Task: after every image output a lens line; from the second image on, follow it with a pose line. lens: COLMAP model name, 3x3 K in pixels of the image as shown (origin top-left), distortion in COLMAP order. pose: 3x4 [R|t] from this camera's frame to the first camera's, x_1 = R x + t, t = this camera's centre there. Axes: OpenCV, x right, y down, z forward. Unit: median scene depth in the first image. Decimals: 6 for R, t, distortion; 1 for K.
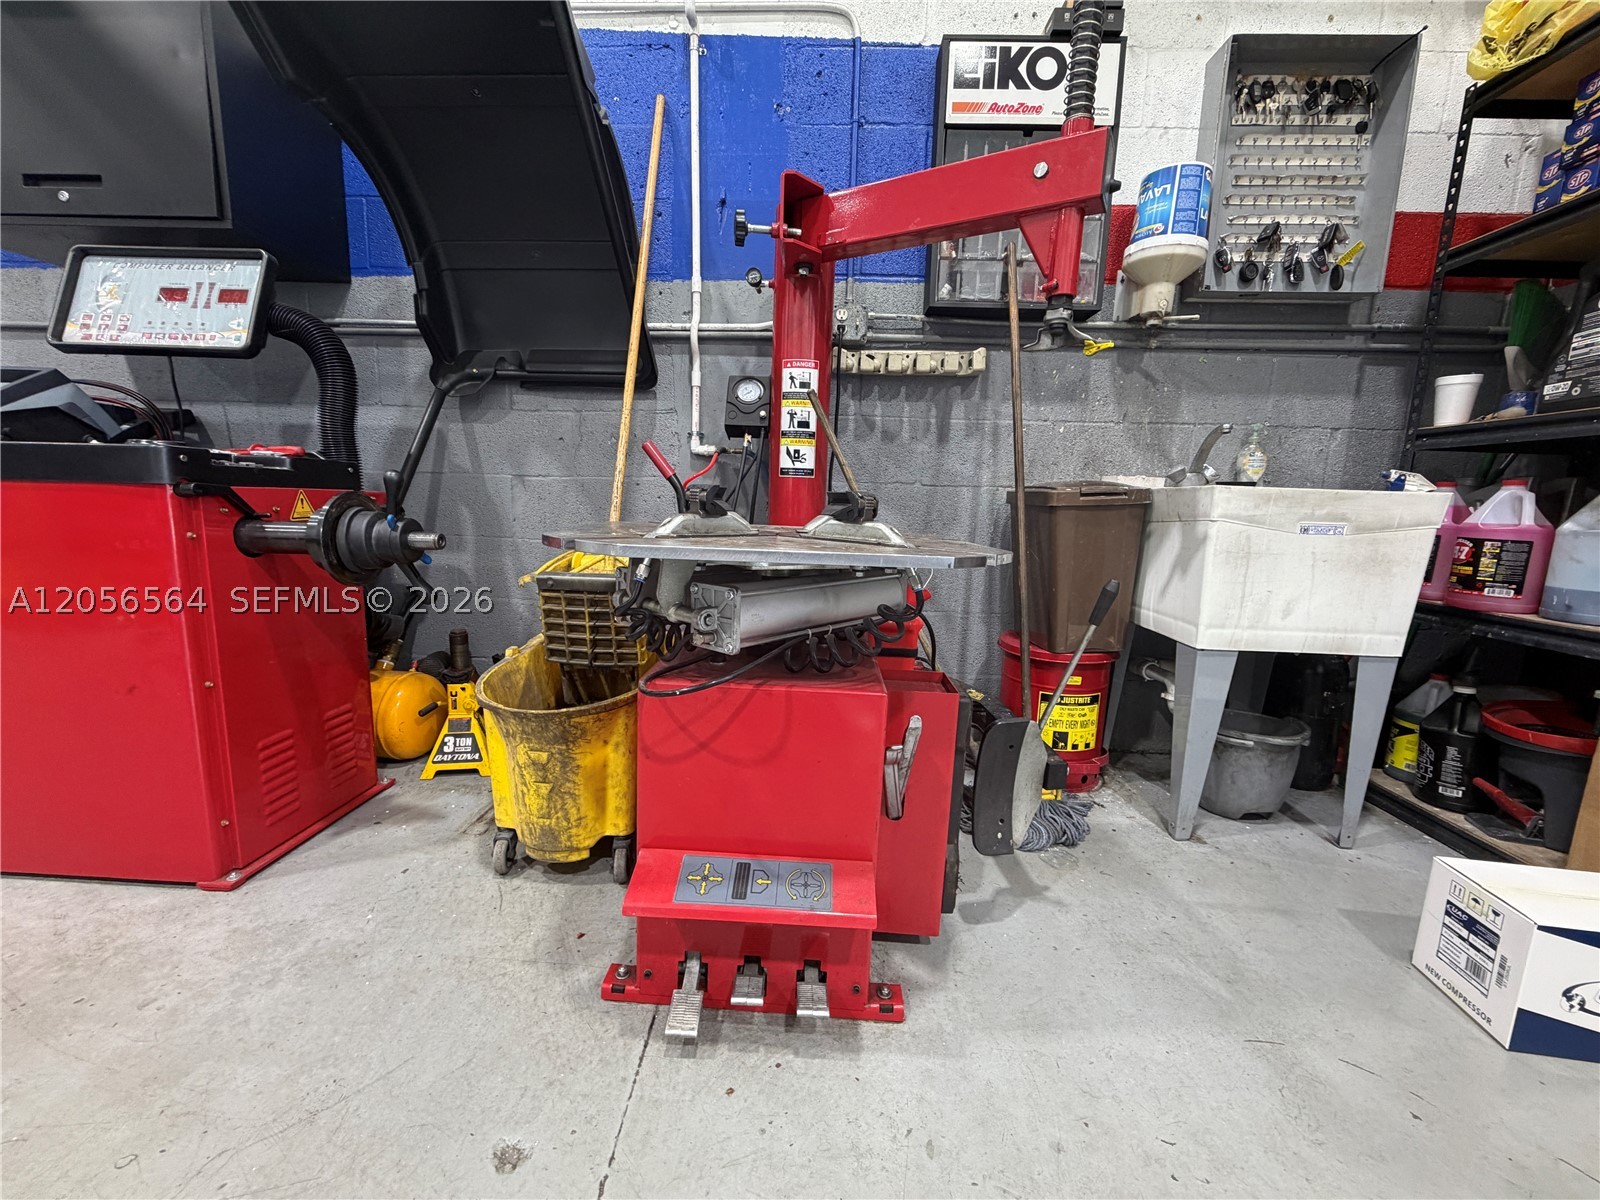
lens RADIAL K [[636.0, 0, 796.3], [0, 636.0, 601.2], [0, 0, 1]] dist [0.000471, -0.000242]
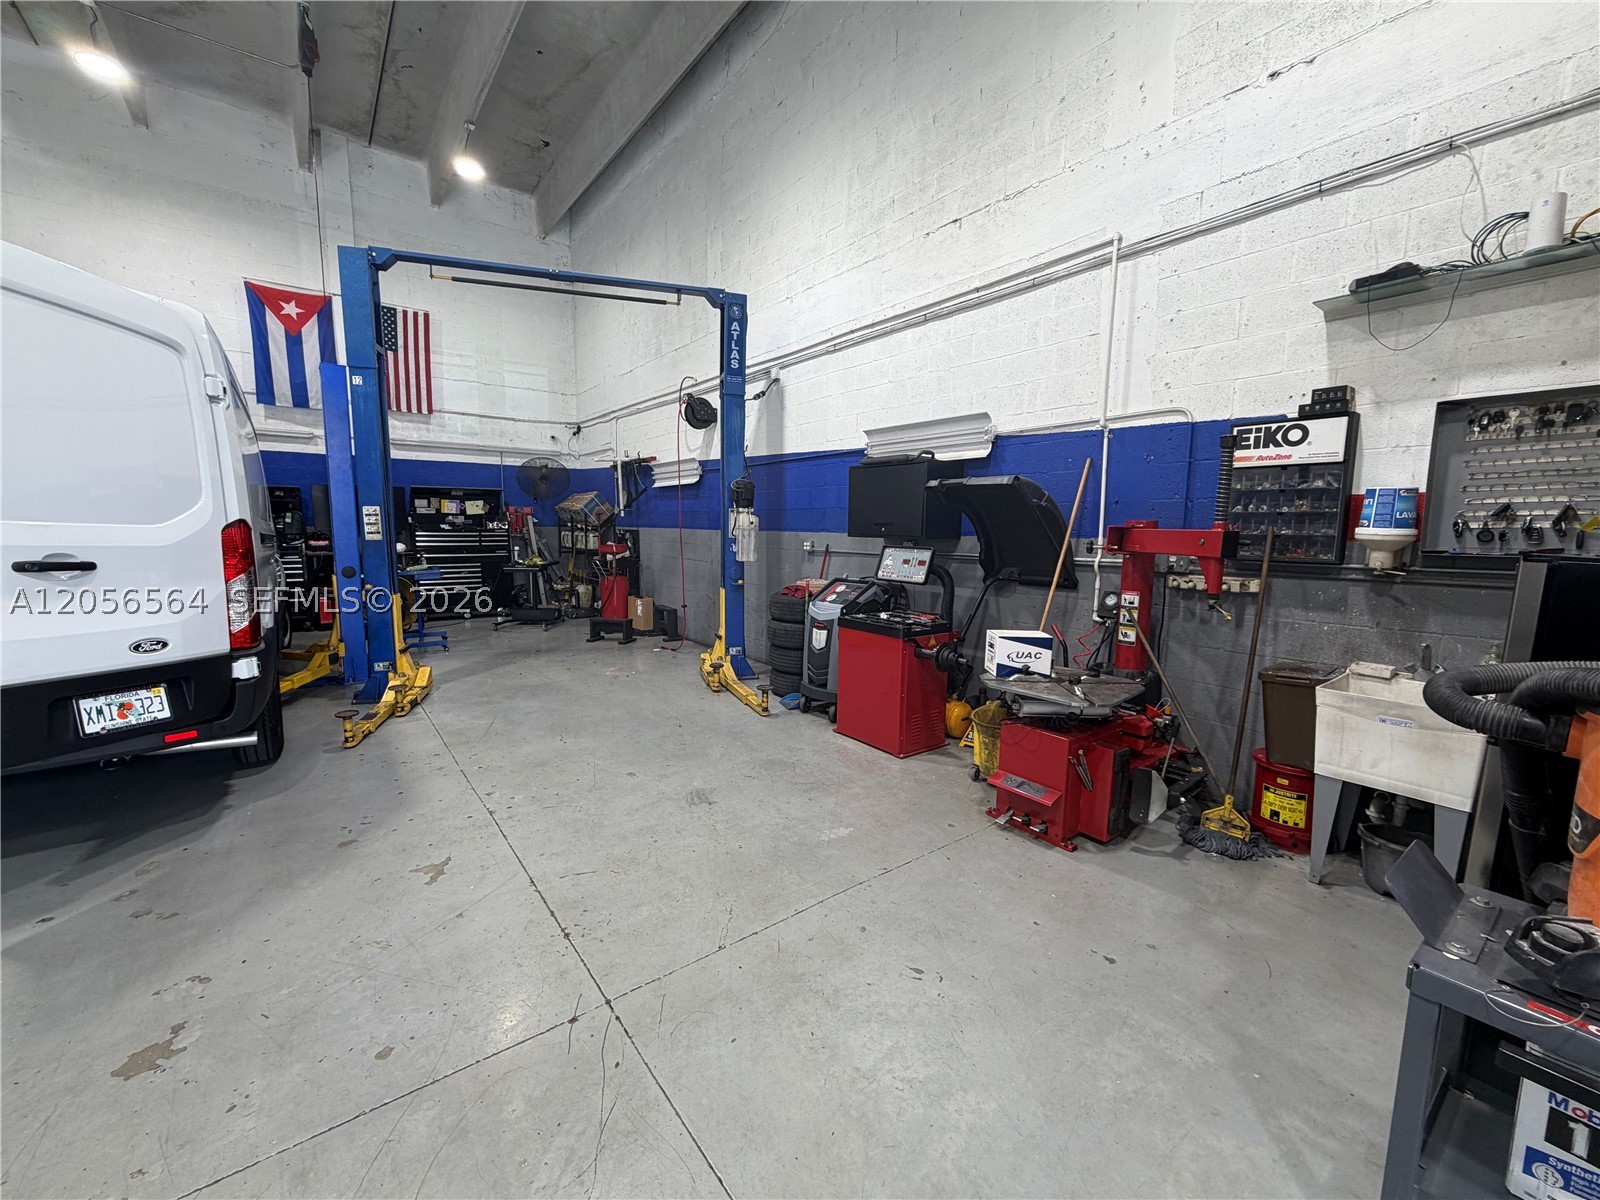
lens RADIAL K [[636.0, 0, 796.3], [0, 636.0, 601.2], [0, 0, 1]] dist [0.000471, -0.000242]
pose [[0.635797, 0.069474, -0.768723, 0.885610], [-0.115893, 0.993243, -0.006087, -0.195219], [0.763106, 0.092960, 0.639553, -1.139077]]
